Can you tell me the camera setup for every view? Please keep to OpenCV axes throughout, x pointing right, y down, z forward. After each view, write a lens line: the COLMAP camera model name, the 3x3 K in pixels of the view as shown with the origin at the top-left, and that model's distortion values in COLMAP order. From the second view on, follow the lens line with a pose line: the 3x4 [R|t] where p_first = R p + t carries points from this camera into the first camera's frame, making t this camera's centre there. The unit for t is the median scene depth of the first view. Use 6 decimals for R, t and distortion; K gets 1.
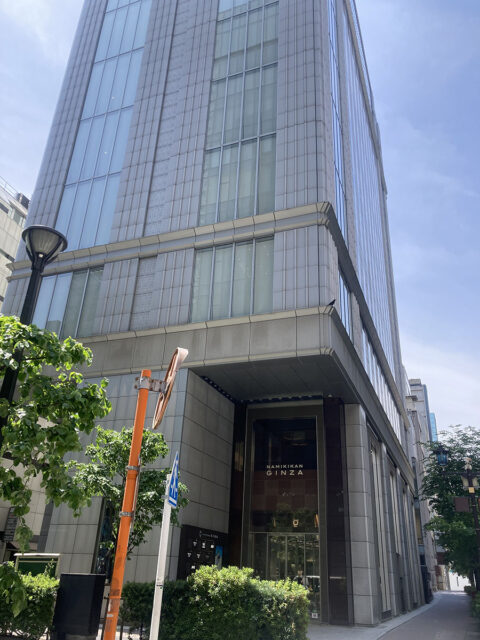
lens RADIAL K [[523.8, 0, 243.5], [0, 523.8, 320.0], [0, 0, 1]] dist [0.042100, -0.025334]
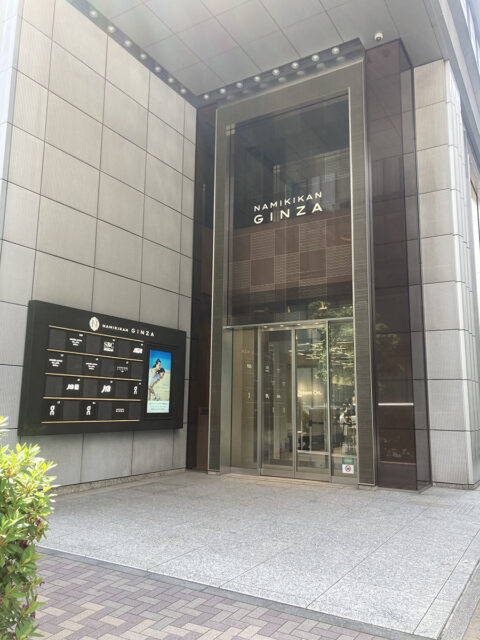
lens RADIAL K [[523.8, 0, 237.9], [0, 523.8, 318.8], [0, 0, 1]] dist [0.042100, -0.025334]
pose [[0.983642, -0.058832, -0.170255, 0.111660], [0.103254, 0.958625, 0.265288, 0.249984], [0.147604, -0.278528, 0.949018, 0.493259]]
